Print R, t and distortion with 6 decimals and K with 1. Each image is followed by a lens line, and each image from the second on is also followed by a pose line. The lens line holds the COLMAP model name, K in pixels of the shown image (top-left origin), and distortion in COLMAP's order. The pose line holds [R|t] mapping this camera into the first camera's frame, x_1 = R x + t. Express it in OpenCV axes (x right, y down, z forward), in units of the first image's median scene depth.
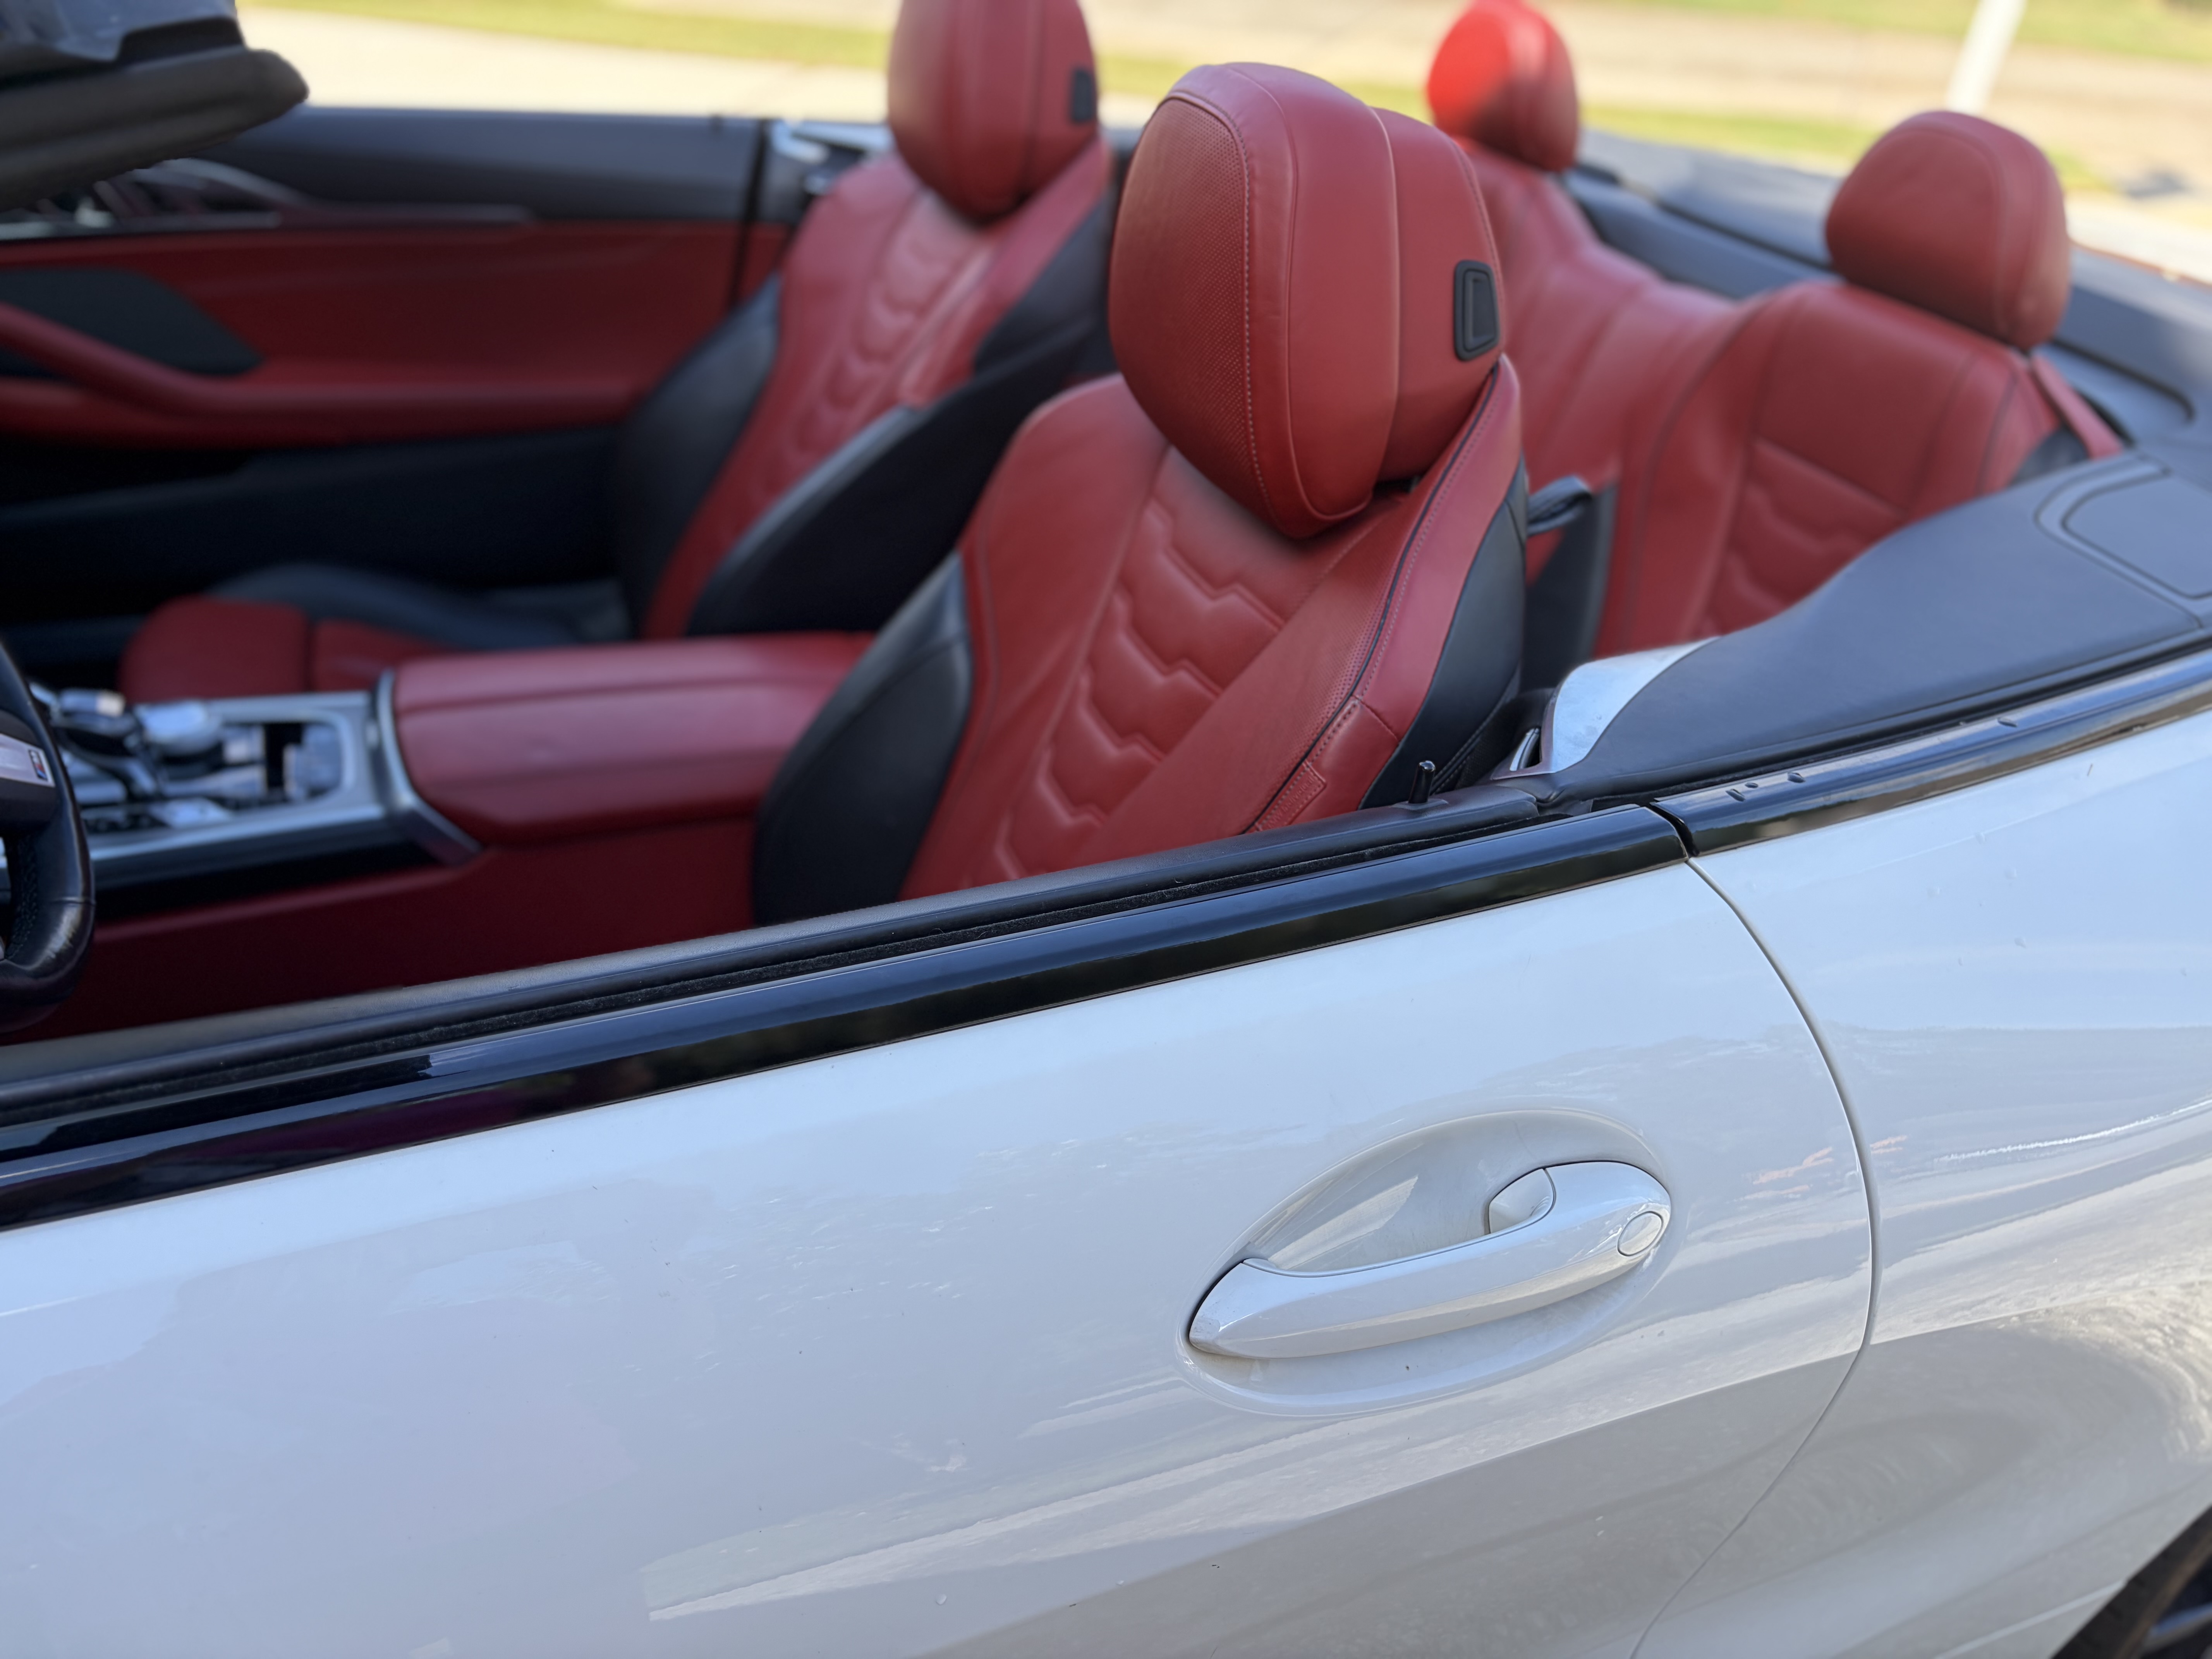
lens RADIAL K [[1671.7, 0, 1106.0], [0, 1671.7, 829.5], [0, 0, 1]] dist [0.010255, -0.008788]
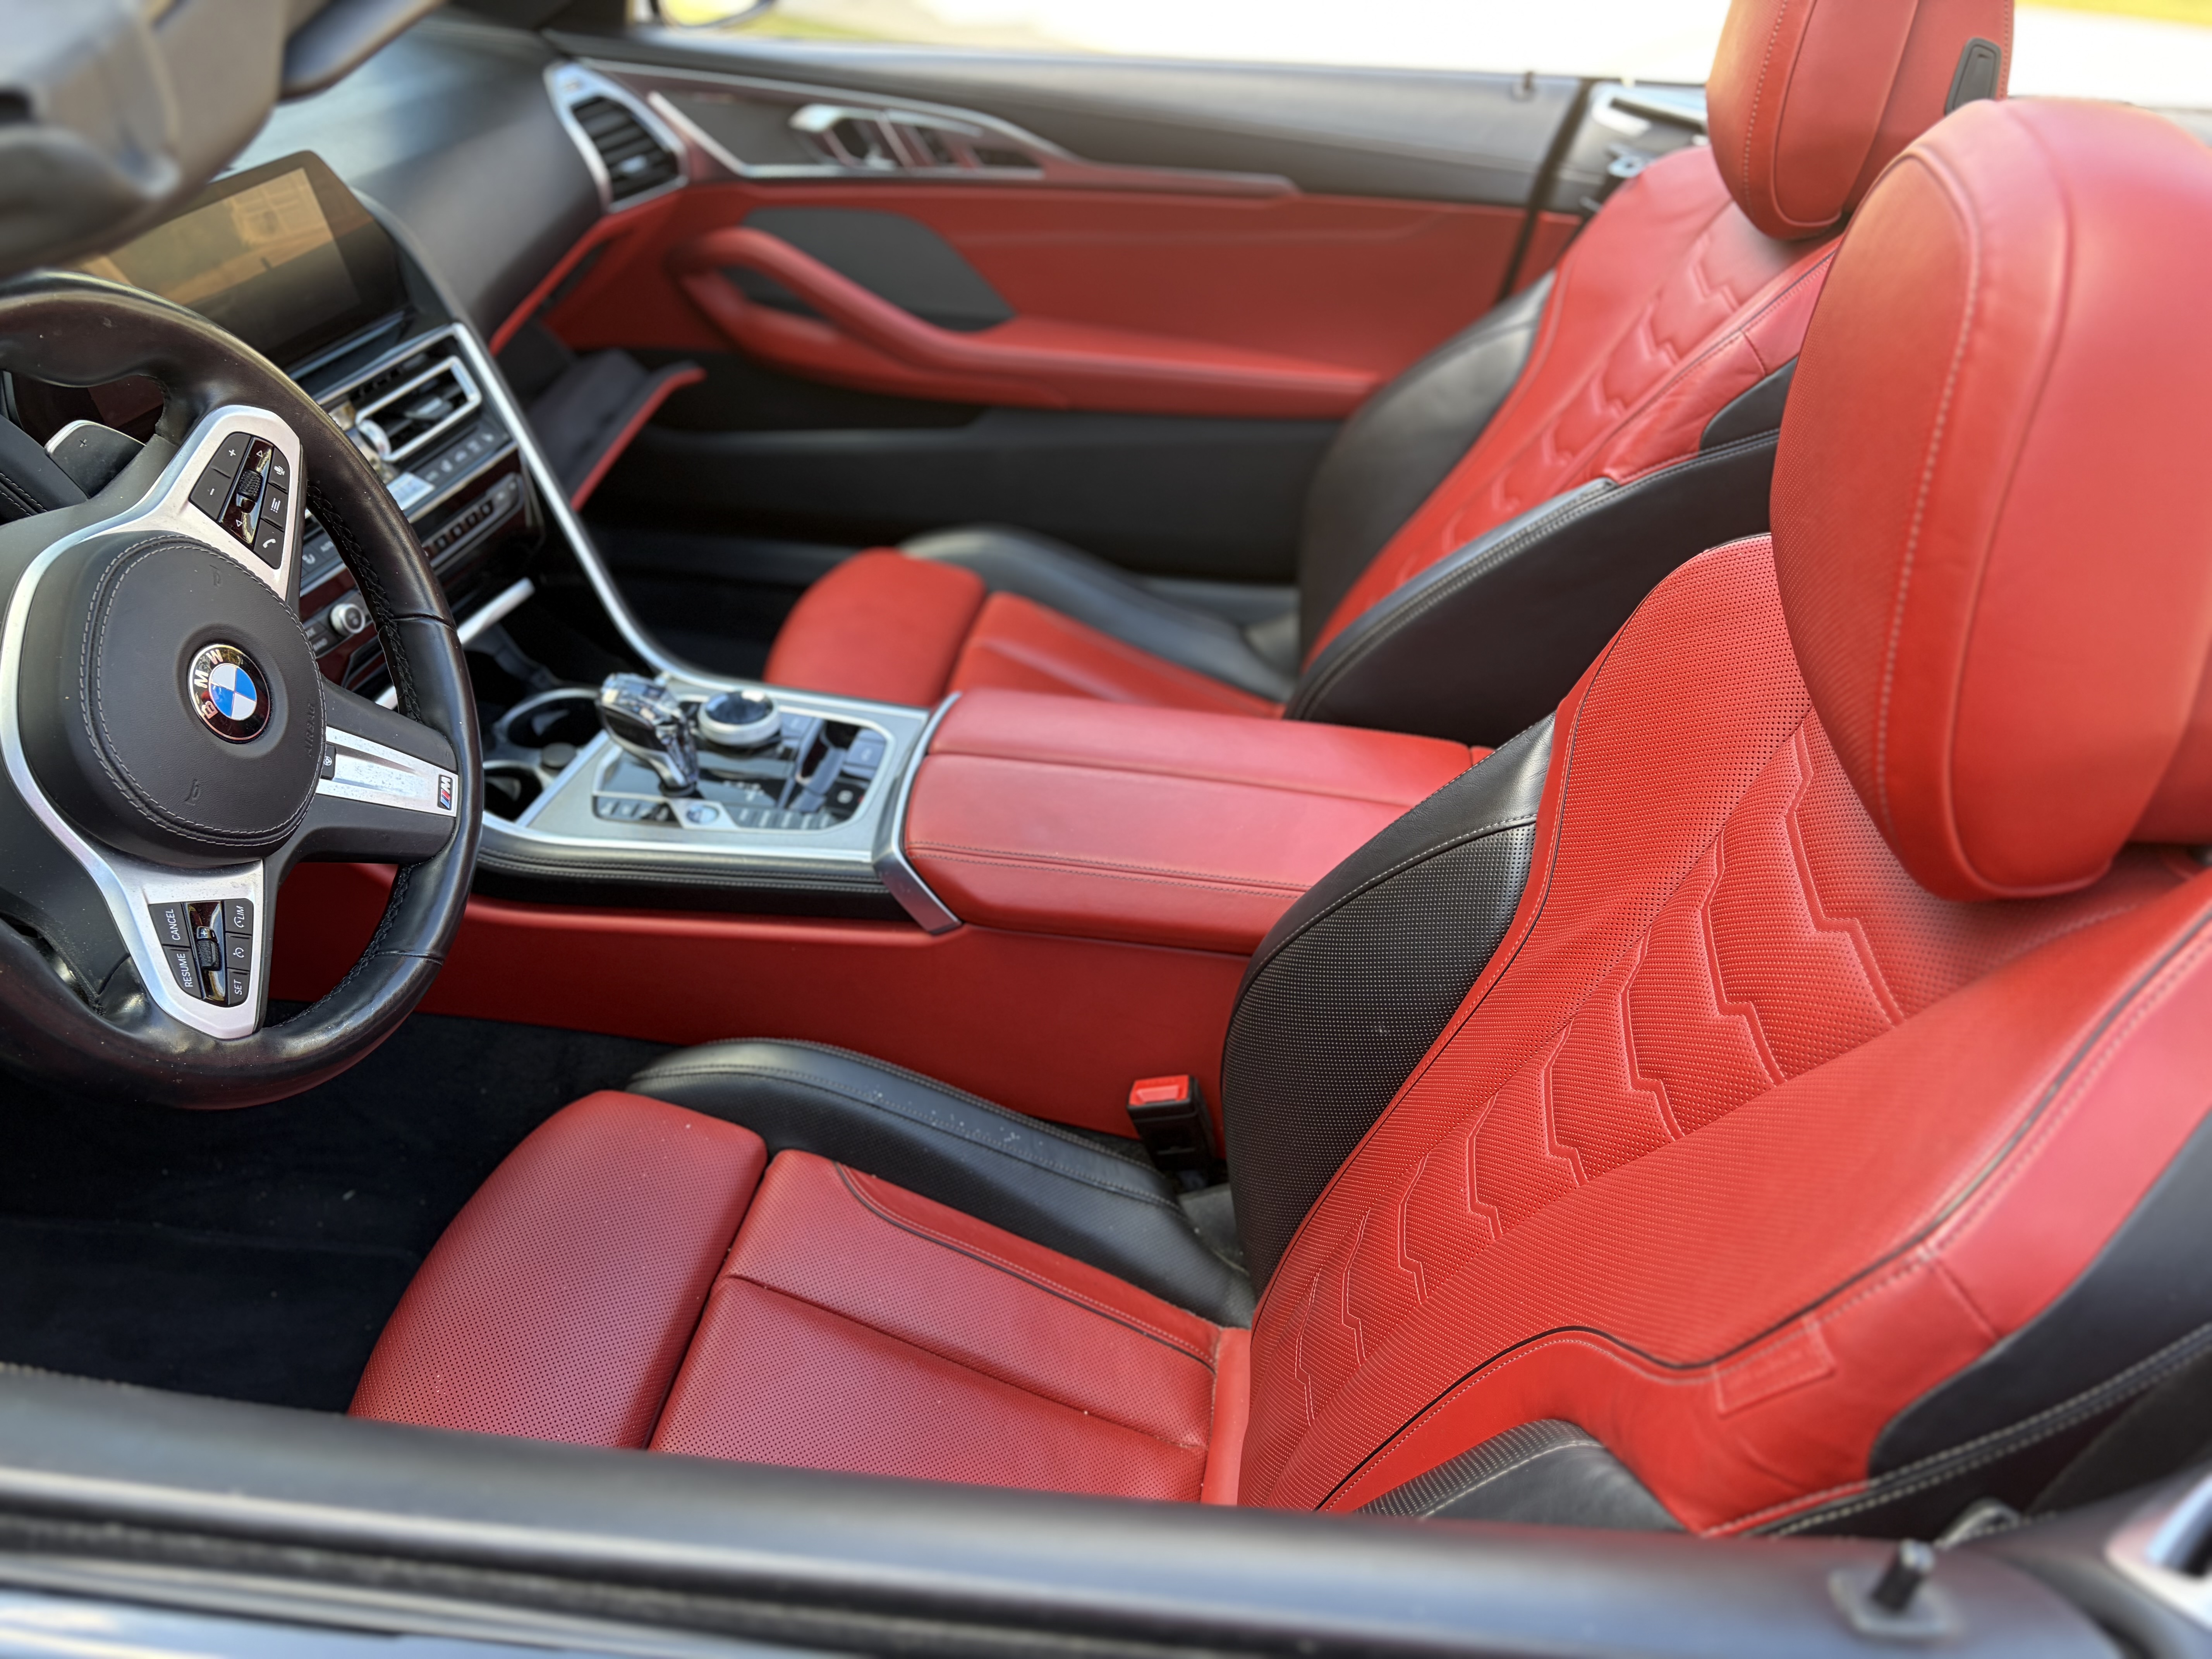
lens RADIAL K [[1671.7, 0, 1106.0], [0, 1671.7, 829.5], [0, 0, 1]] dist [0.010255, -0.008788]
pose [[0.860248, 0.240384, -0.449653, 0.067135], [-0.221476, 0.970515, 0.095121, -0.107786], [0.459261, 0.017760, 0.888124, 0.183922]]
